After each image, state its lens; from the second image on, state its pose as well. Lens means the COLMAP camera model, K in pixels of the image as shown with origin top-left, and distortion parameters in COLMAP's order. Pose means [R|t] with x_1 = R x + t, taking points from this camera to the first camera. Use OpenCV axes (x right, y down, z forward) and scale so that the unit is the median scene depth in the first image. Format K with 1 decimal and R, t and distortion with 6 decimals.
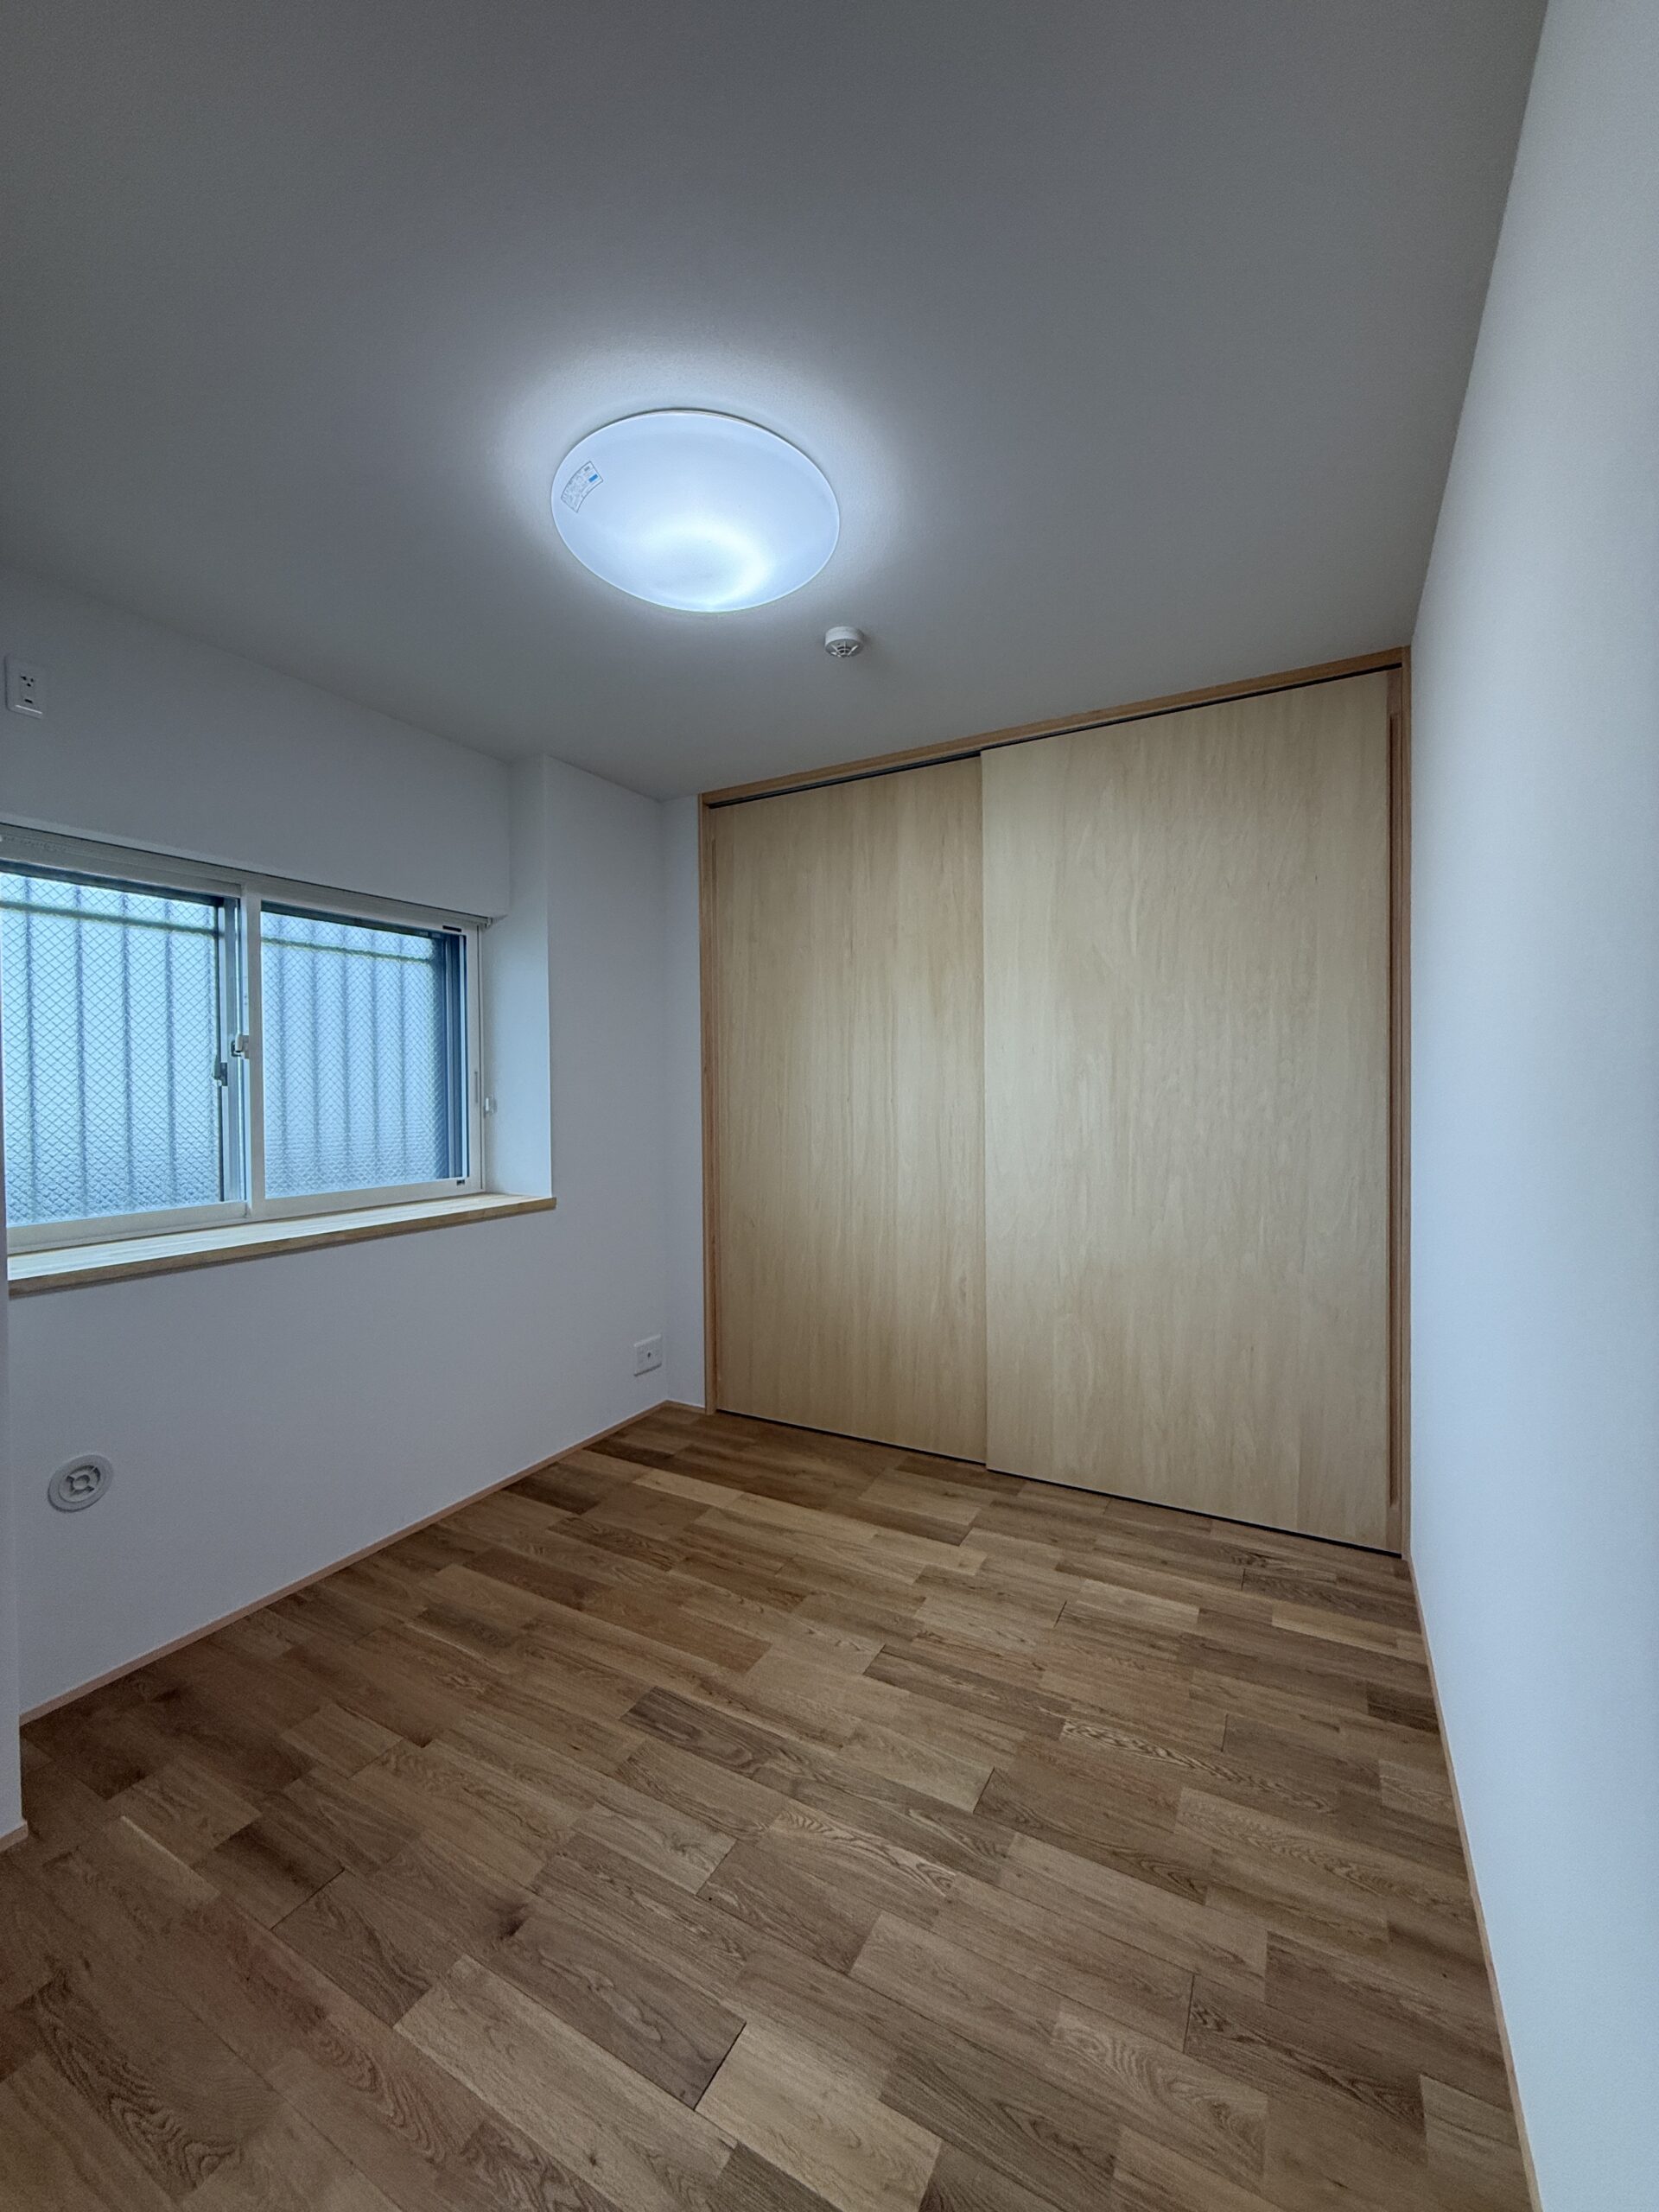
lens RADIAL K [[887.3, 0, 824.0], [0, 887.3, 1102.3], [0, 0, 1]] dist [-0.001150, 0.000204]
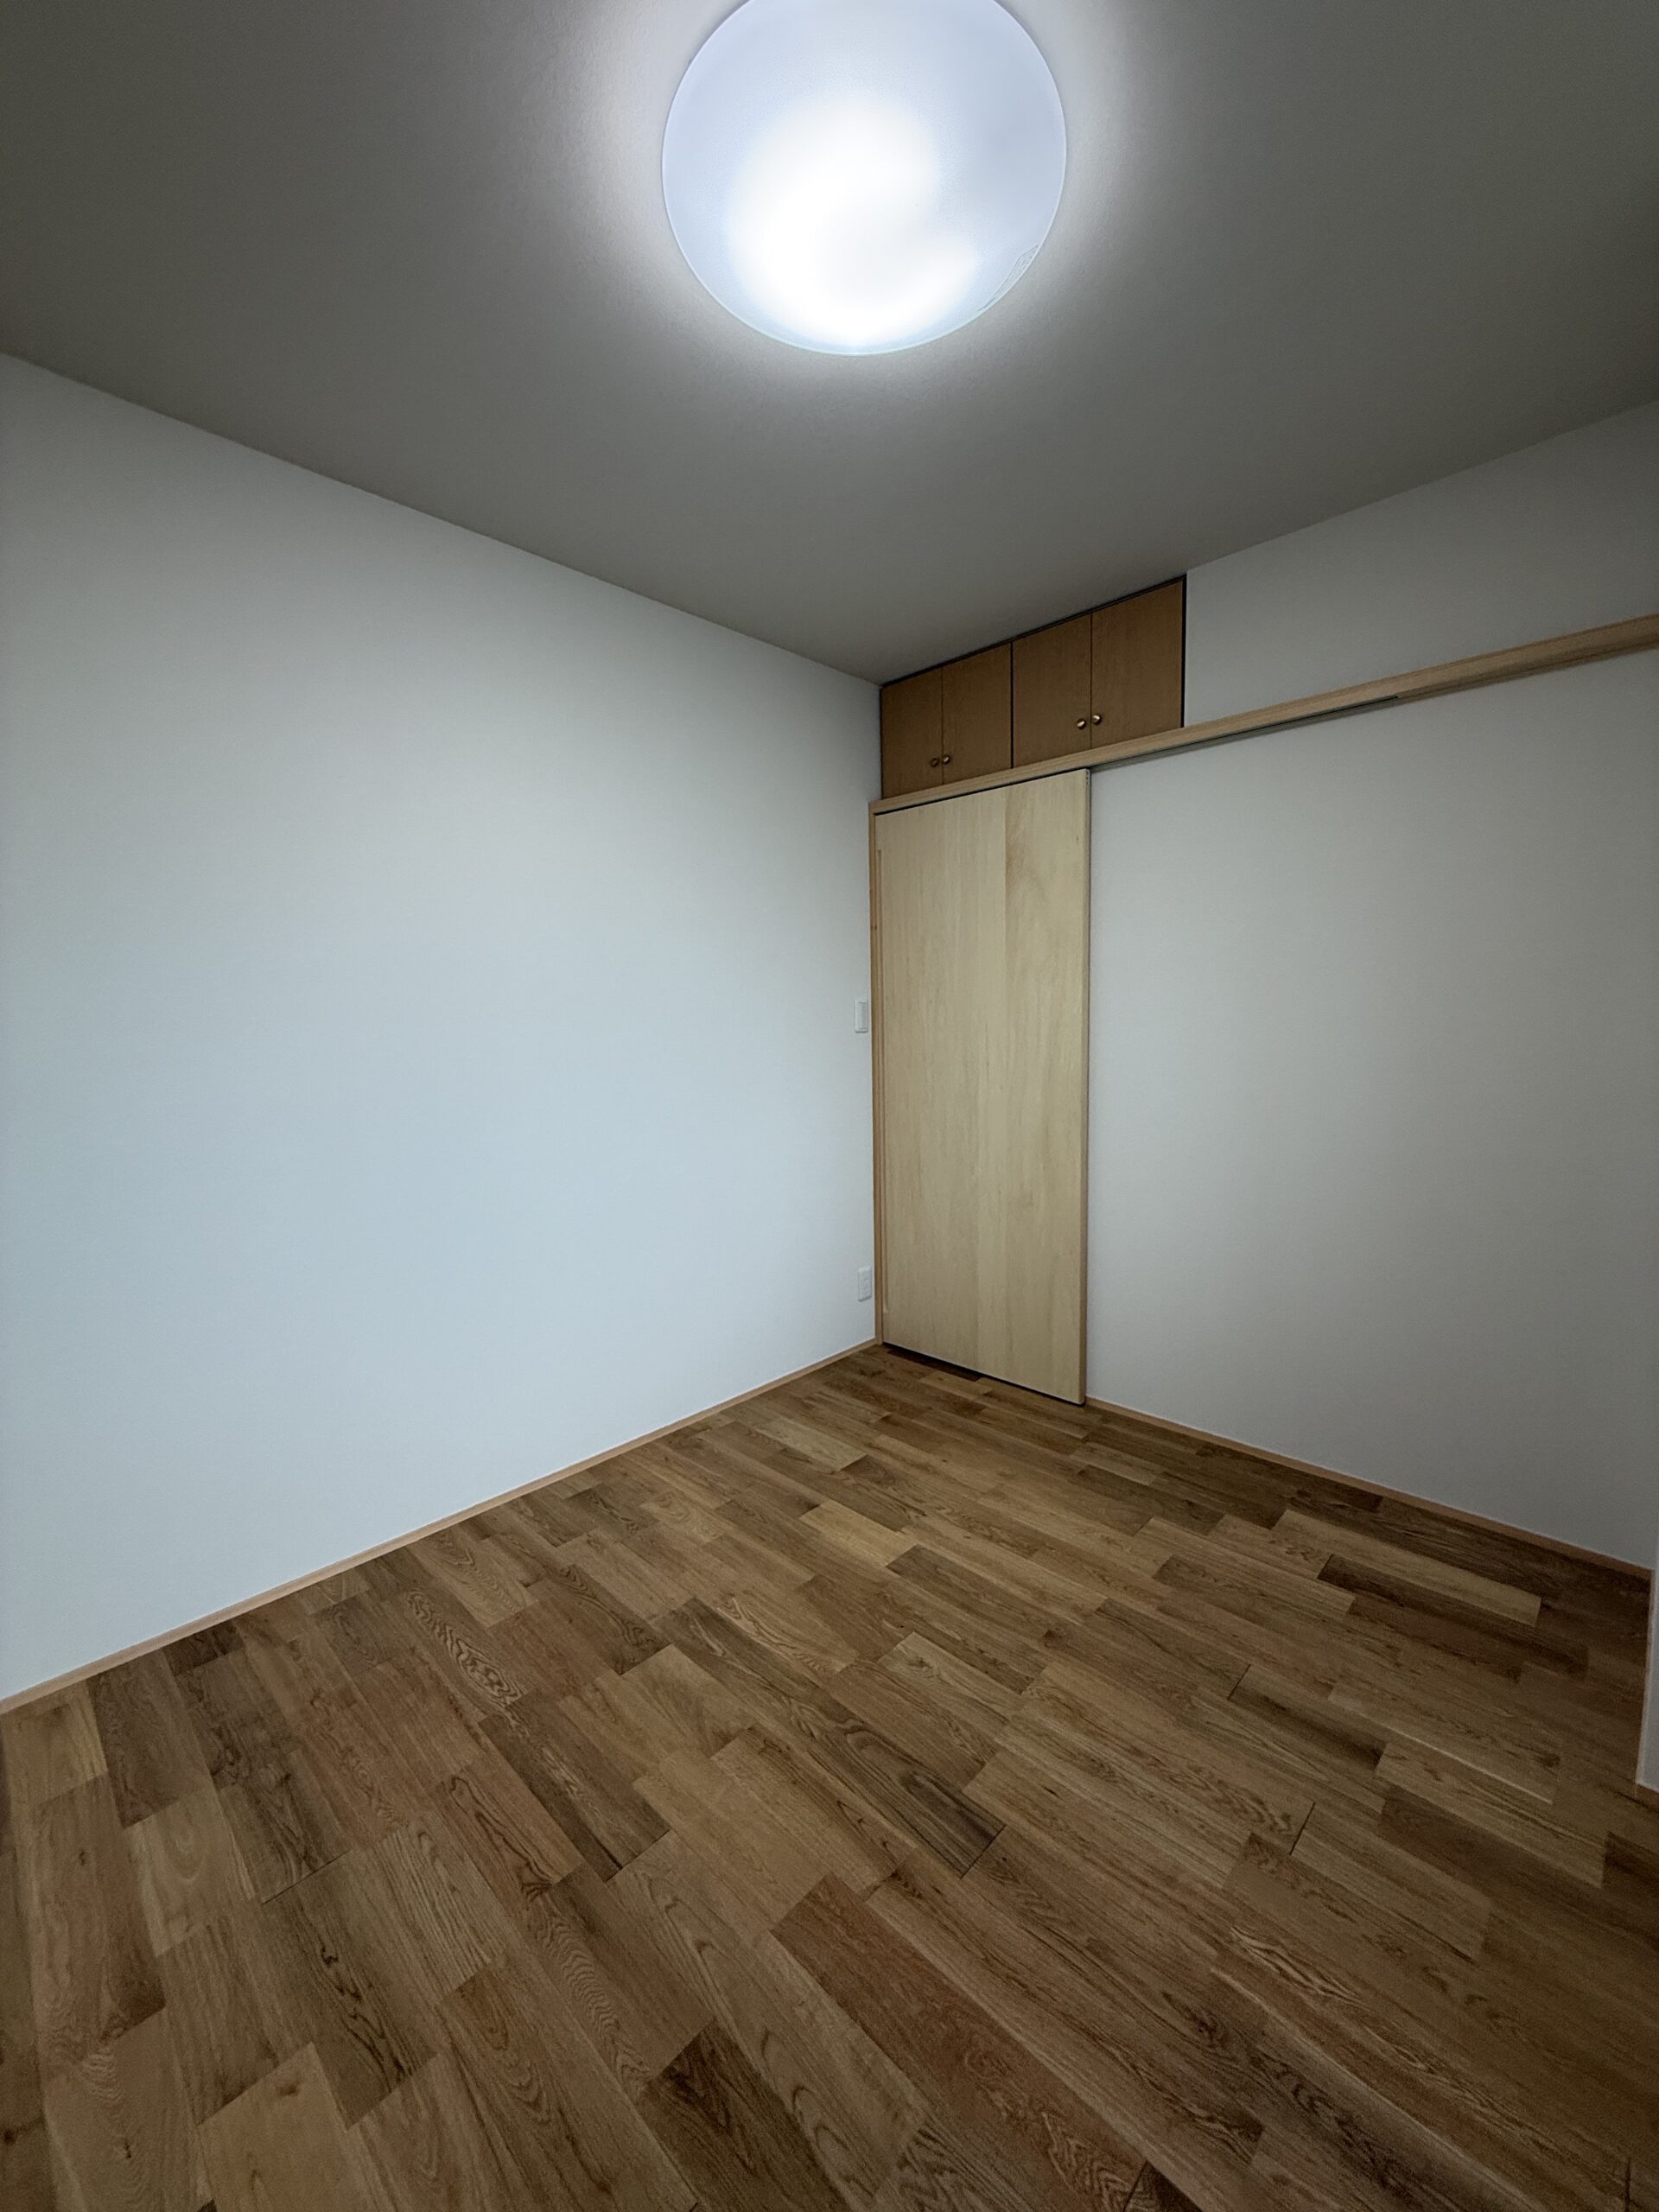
lens RADIAL K [[887.3, 0, 821.2], [0, 887.3, 1099.2], [0, 0, 1]] dist [-0.001150, 0.000204]
pose [[-0.962549, 0.005186, 0.271058, -0.310759], [0.036330, 0.993266, 0.110009, -0.014008], [-0.268662, 0.115737, -0.956256, 1.831596]]
